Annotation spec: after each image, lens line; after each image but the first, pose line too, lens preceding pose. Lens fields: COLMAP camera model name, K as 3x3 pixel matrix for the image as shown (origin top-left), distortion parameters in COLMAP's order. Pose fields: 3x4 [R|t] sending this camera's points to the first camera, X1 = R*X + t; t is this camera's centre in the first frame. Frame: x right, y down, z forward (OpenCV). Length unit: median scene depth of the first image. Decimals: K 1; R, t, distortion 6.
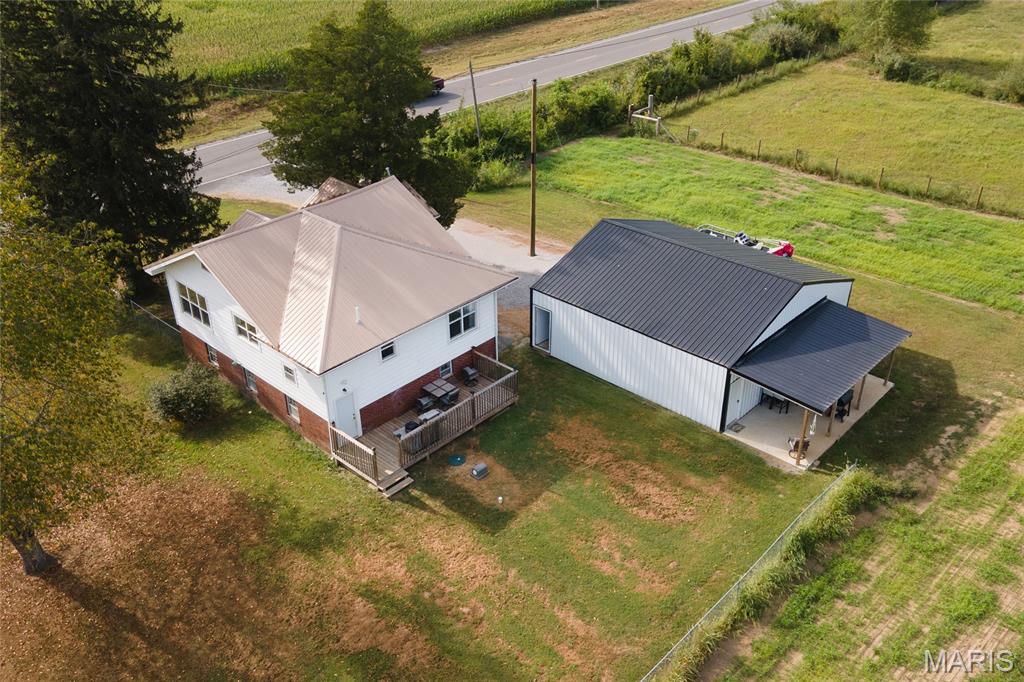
lens RADIAL K [[887.6, 0, 512.0], [0, 887.6, 341.0], [0, 0, 1]] dist [0.021858, 0.020684]
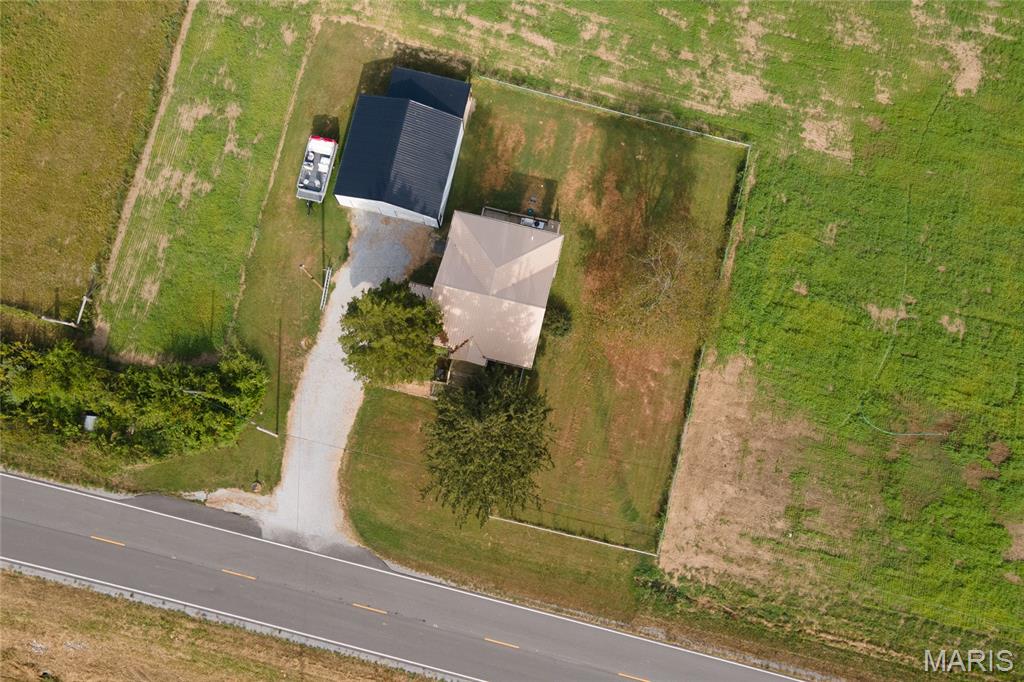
lens RADIAL K [[887.6, 0, 512.0], [0, 887.6, 341.0], [0, 0, 1]] dist [0.021858, 0.020684]
pose [[-0.499849, -0.853742, 0.145864, -0.711895], [0.443541, -0.107666, 0.889764, -2.158585], [-0.743924, 0.509444, 0.432486, 0.120542]]
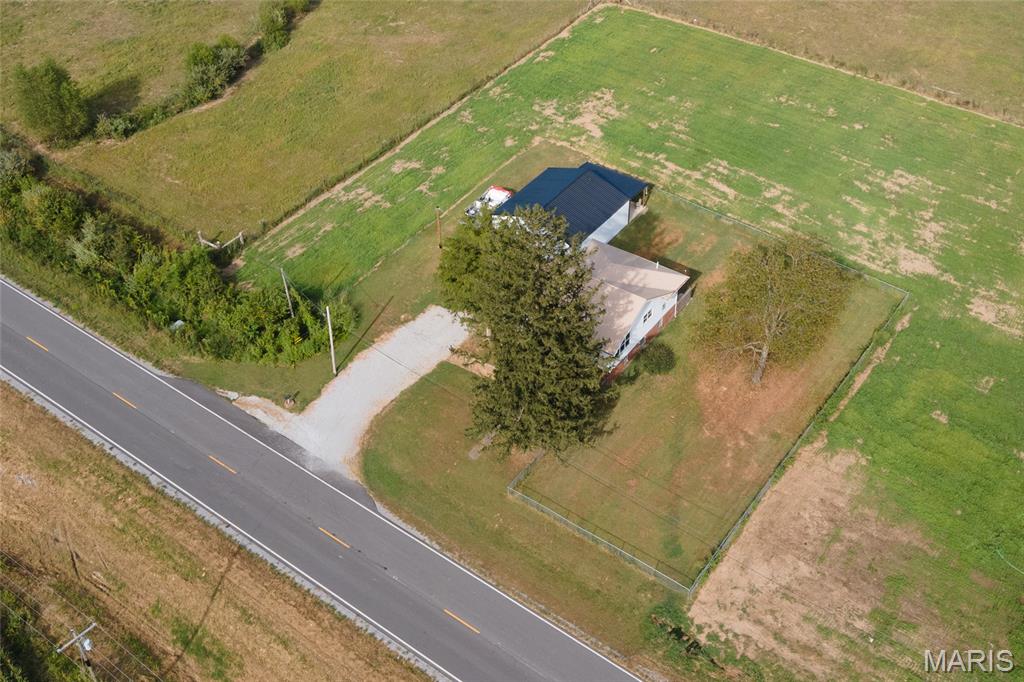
lens RADIAL K [[1041.6, 0, 540.8], [0, 1041.6, 340.6], [0, 0, 1]] dist [0.087164, -0.237671]
pose [[-0.139934, -0.650750, 0.746286, -2.278279], [0.514490, 0.596183, 0.616333, -1.741657], [-0.846002, 0.470202, 0.251378, 0.618503]]
